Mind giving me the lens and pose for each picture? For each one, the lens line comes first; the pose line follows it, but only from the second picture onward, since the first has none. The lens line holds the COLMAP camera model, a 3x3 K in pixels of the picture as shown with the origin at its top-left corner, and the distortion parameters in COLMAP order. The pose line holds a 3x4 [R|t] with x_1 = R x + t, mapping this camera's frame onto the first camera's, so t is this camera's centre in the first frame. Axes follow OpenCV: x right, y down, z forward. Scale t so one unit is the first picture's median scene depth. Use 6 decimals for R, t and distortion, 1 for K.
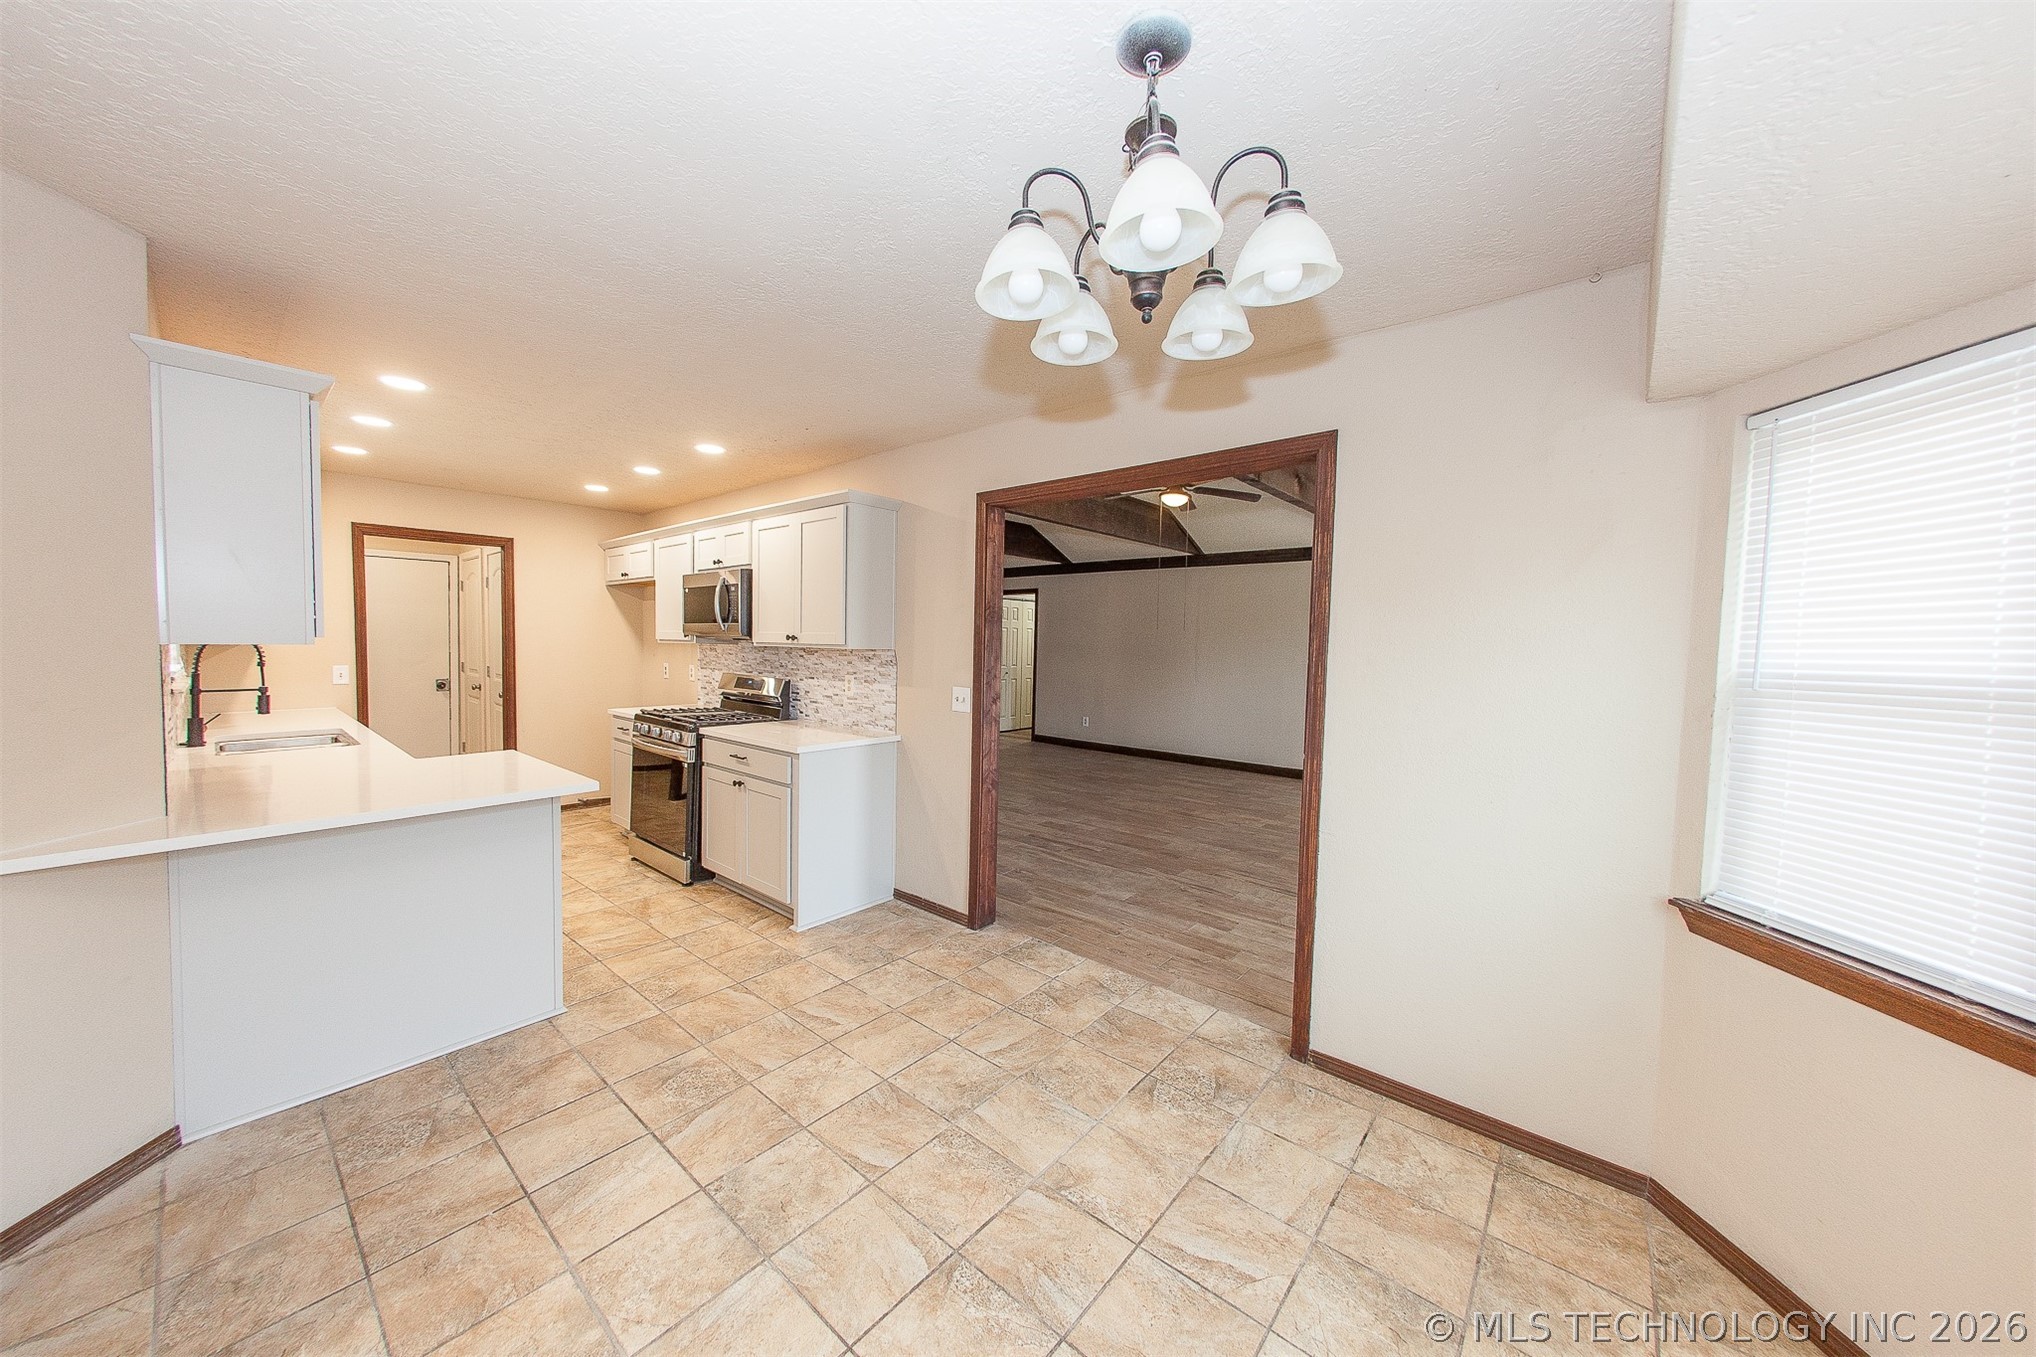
lens RADIAL K [[699.1, 0, 979.6], [0, 699.1, 671.6], [0, 0, 1]] dist [-0.001568, 0.000124]
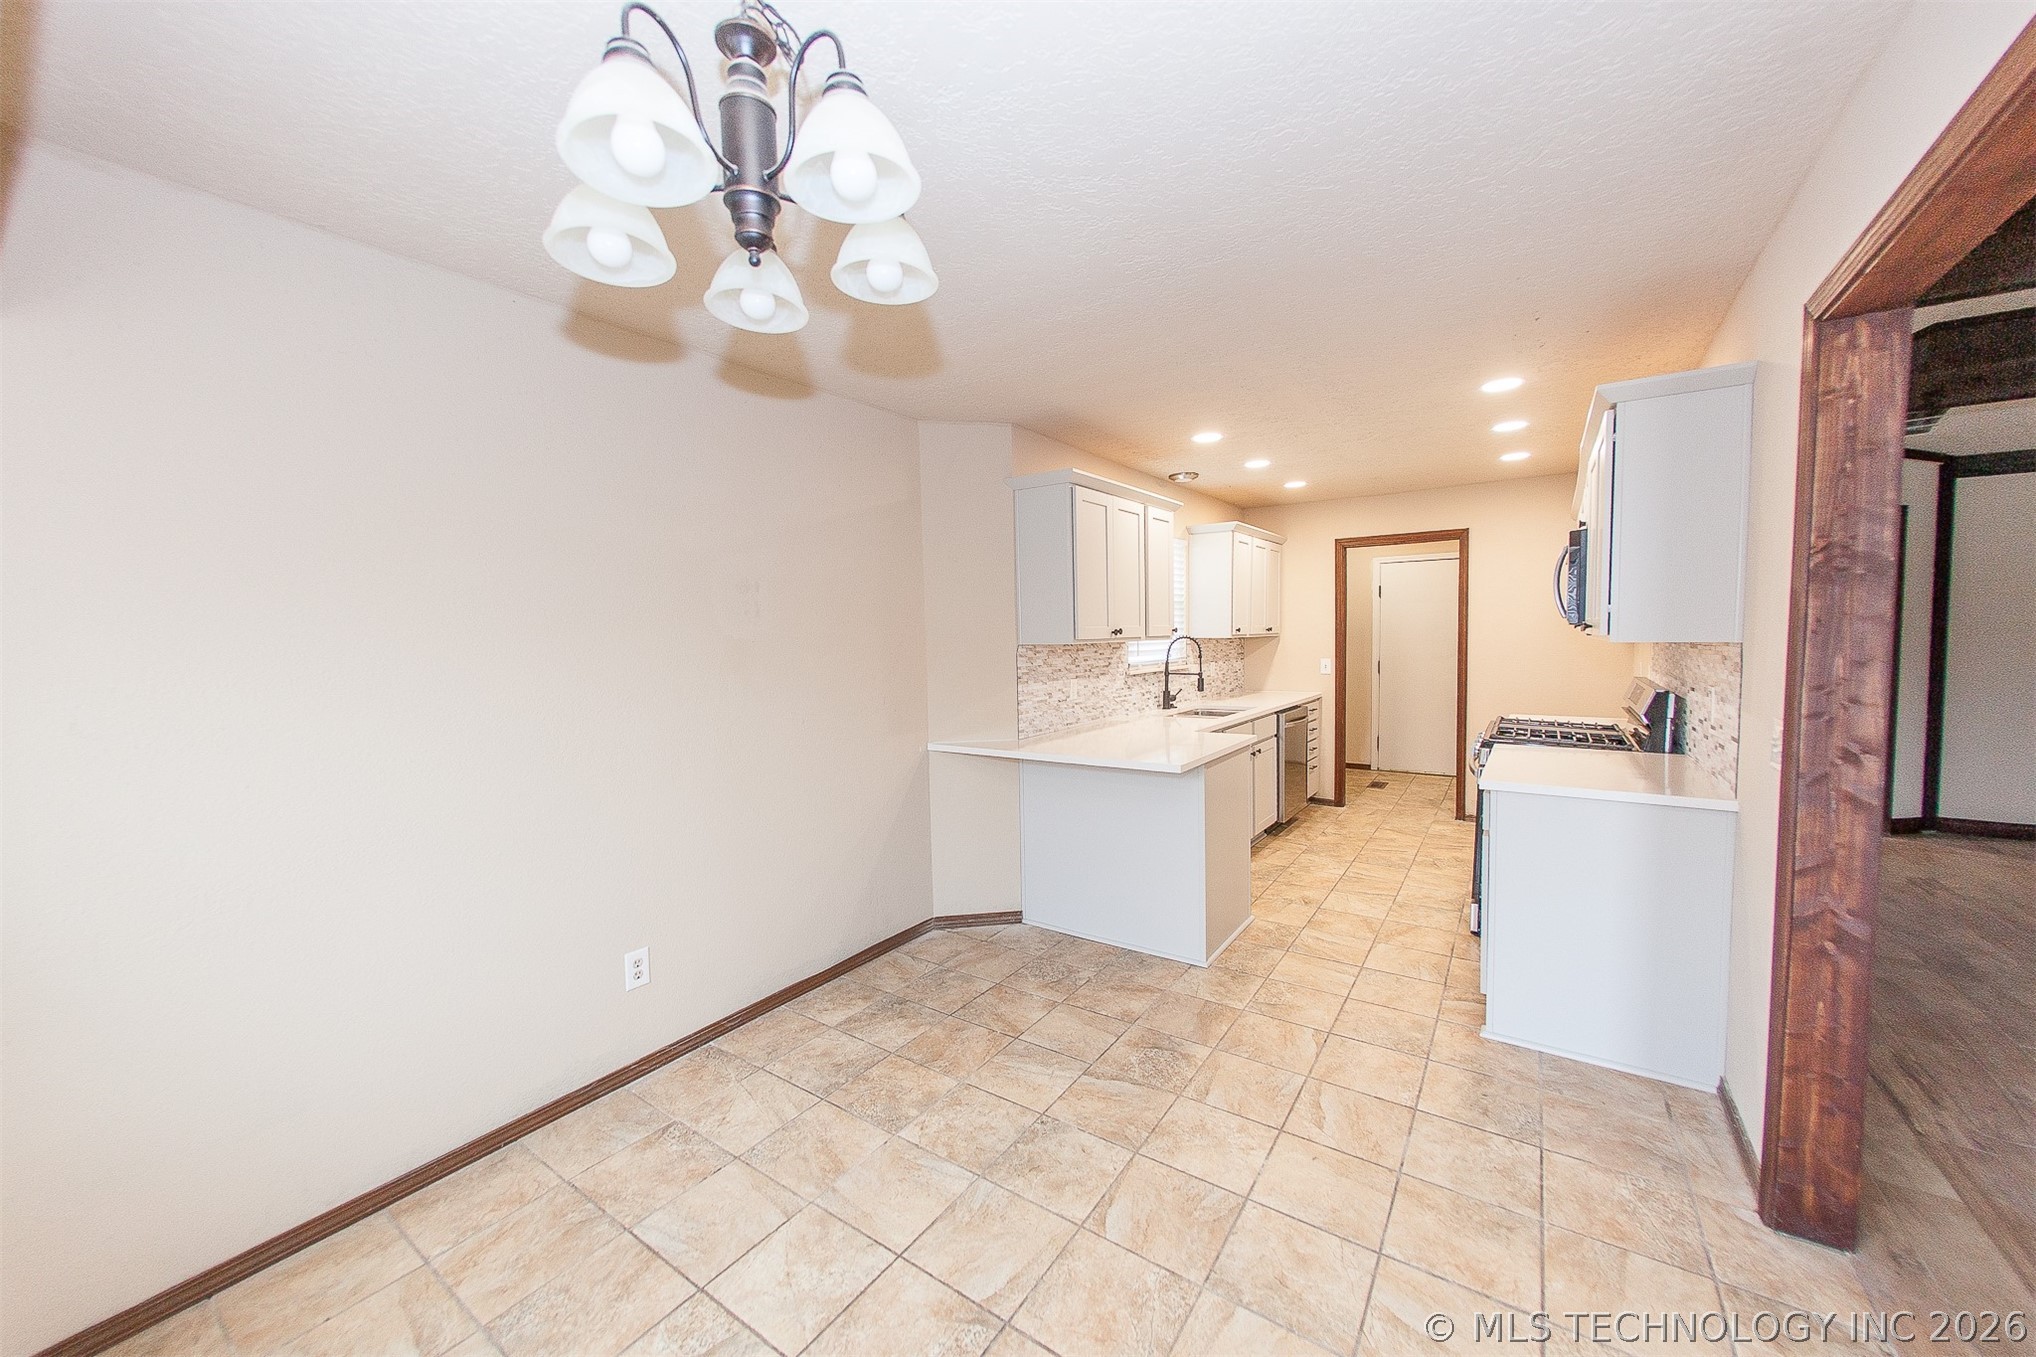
lens RADIAL K [[747.4, 0, 1029.5], [0, 747.4, 679.7], [0, 0, 1]] dist [-0.000509, 0.000108]
pose [[0.136547, 0.040678, -0.989798, 0.343002], [-0.025589, 0.998968, 0.037525, -0.009116], [0.990303, 0.020204, 0.137447, 0.344885]]
